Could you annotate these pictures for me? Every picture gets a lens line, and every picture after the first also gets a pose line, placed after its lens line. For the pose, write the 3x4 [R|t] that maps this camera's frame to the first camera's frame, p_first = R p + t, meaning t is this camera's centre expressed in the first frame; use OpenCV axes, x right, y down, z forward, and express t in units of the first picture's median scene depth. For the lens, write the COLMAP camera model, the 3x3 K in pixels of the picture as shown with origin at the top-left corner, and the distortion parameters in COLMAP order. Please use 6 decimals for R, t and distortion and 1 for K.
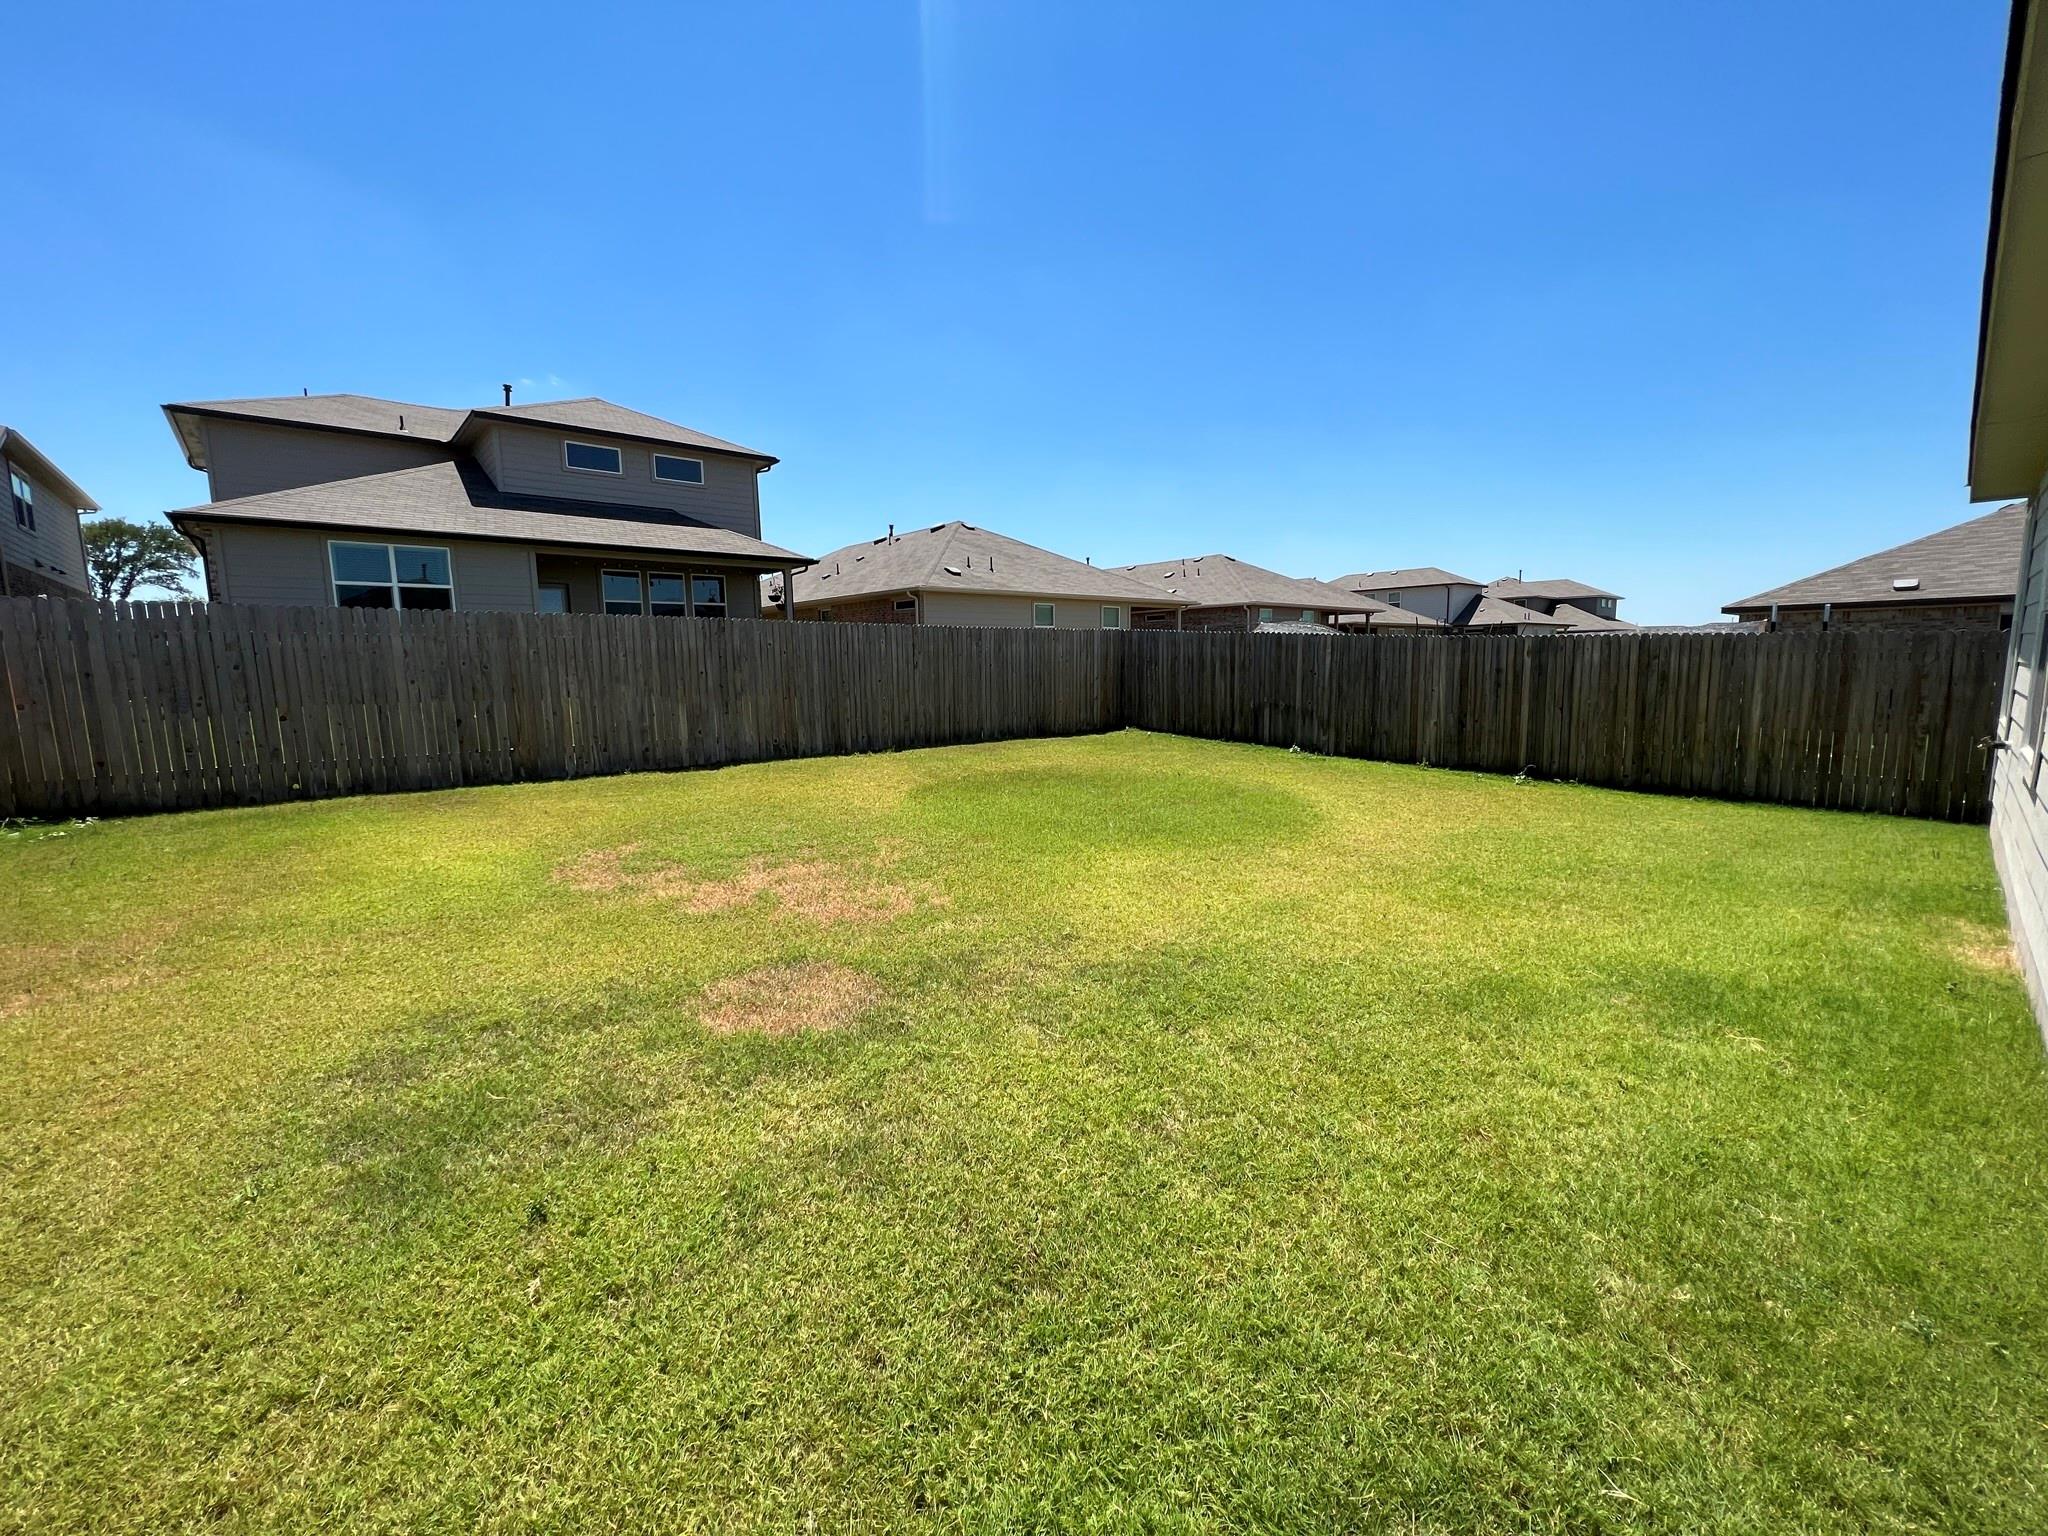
lens RADIAL K [[824.4, 0, 1019.2], [0, 824.4, 768.6], [0, 0, 1]] dist [-0.005464, 0.001745]
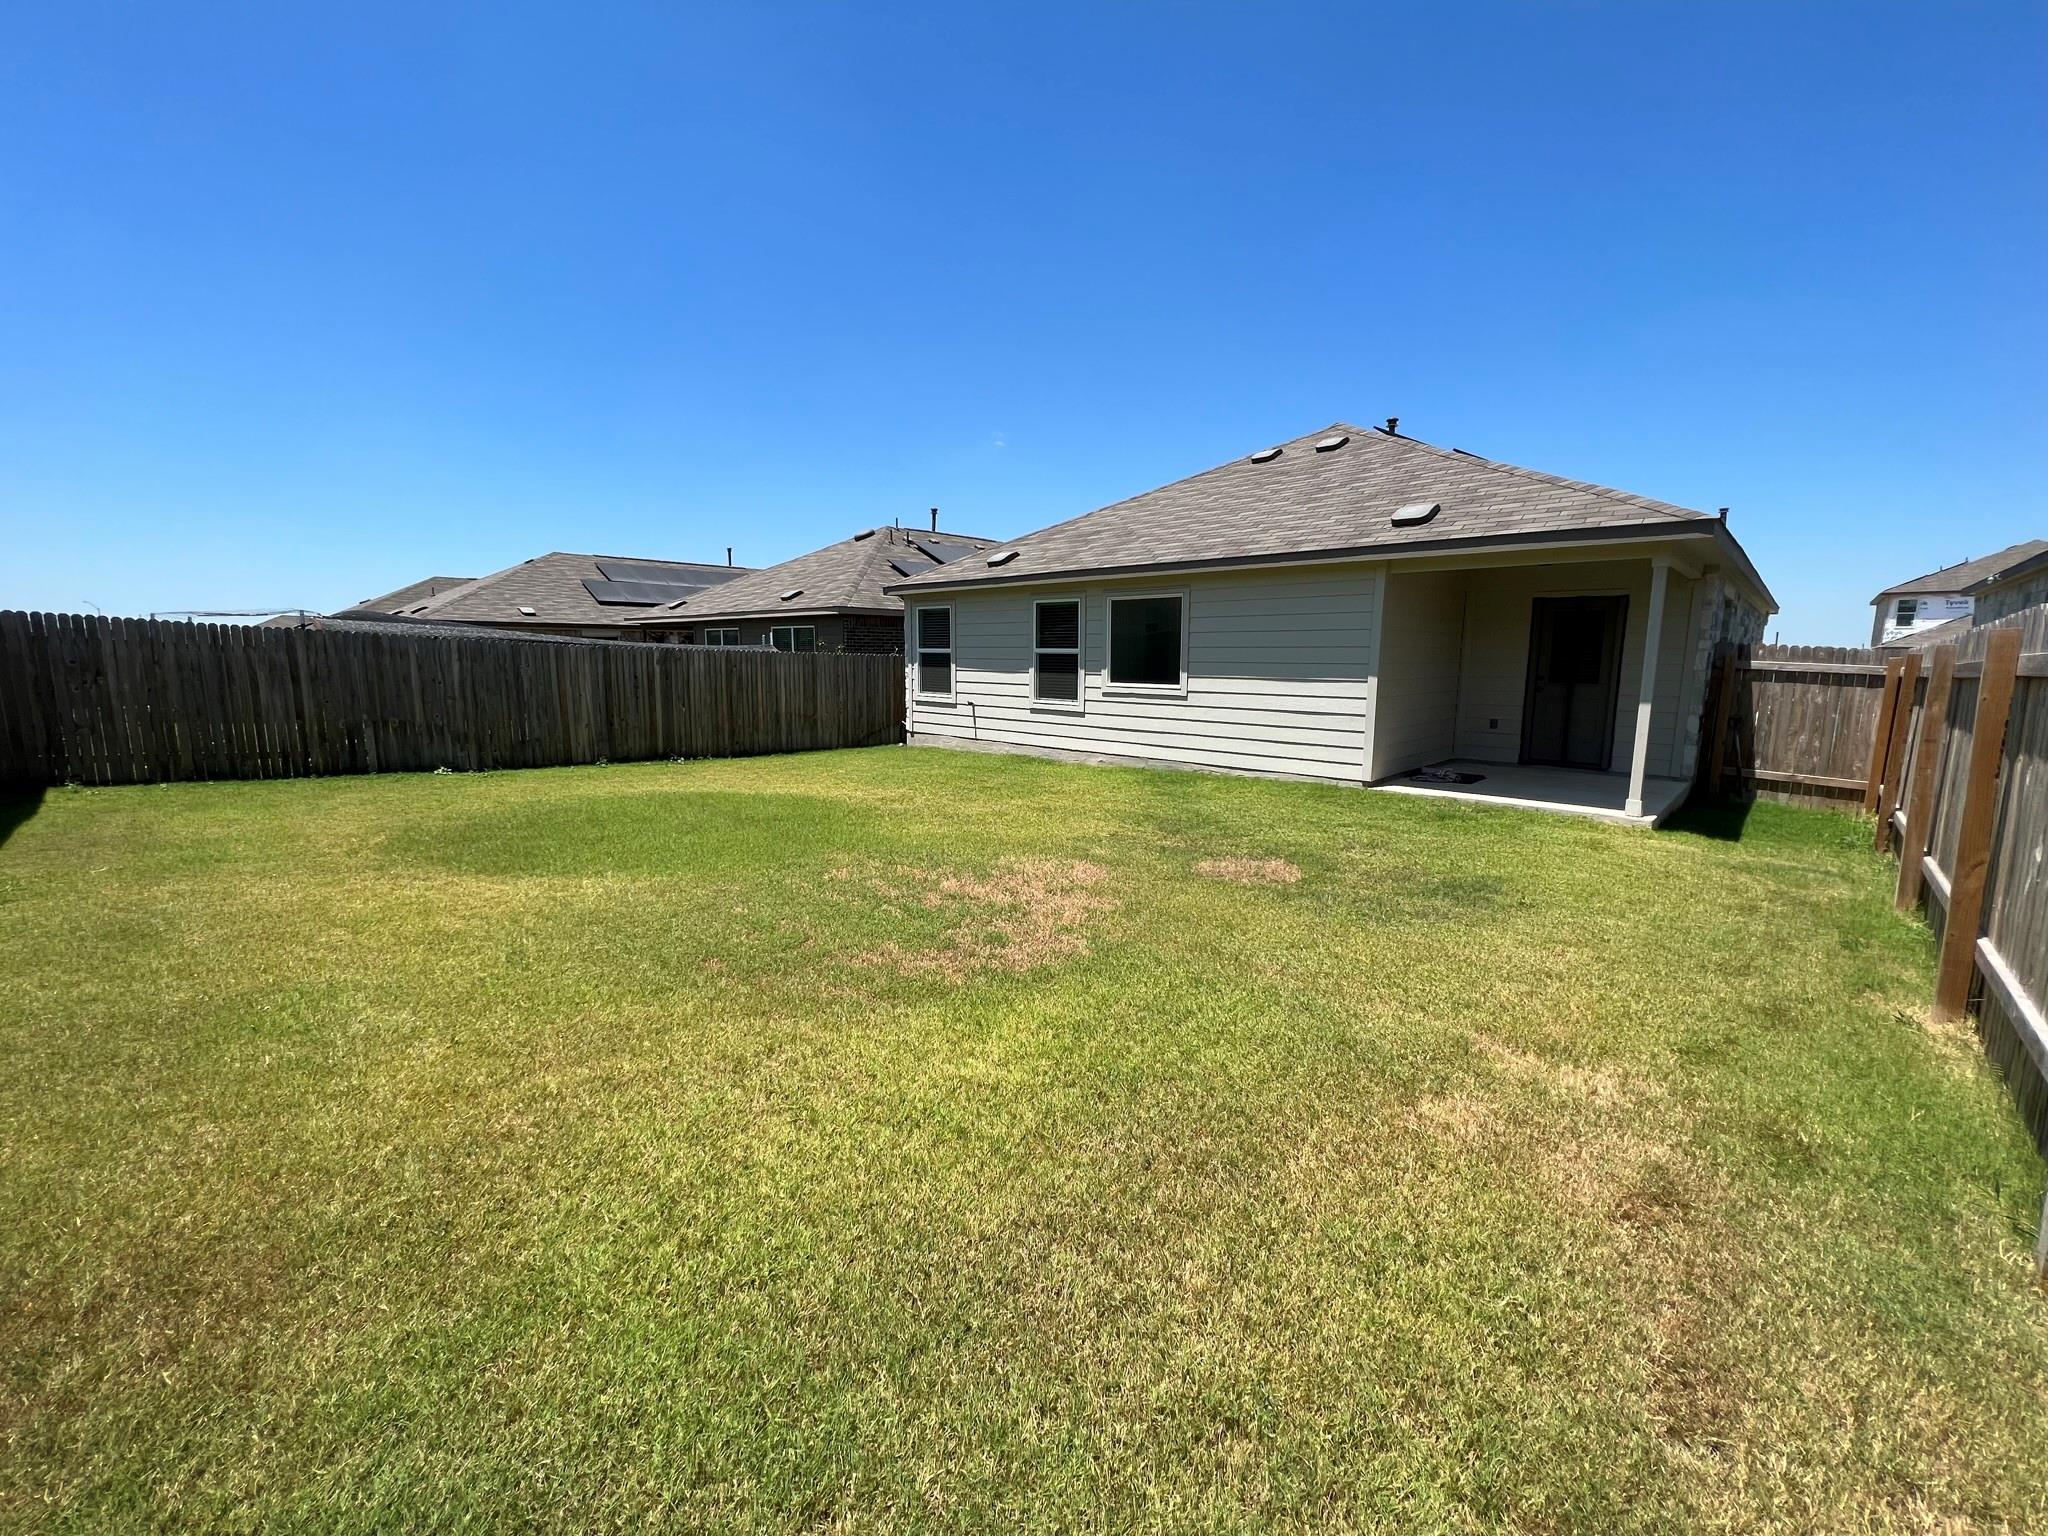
lens RADIAL K [[824.4, 0, 1018.0], [0, 824.4, 771.0], [0, 0, 1]] dist [-0.005464, 0.001745]
pose [[-0.082885, -0.124055, 0.988808, -0.641887], [0.126994, 0.982817, 0.133949, -0.070520], [-0.988434, 0.136675, -0.065706, 0.524395]]
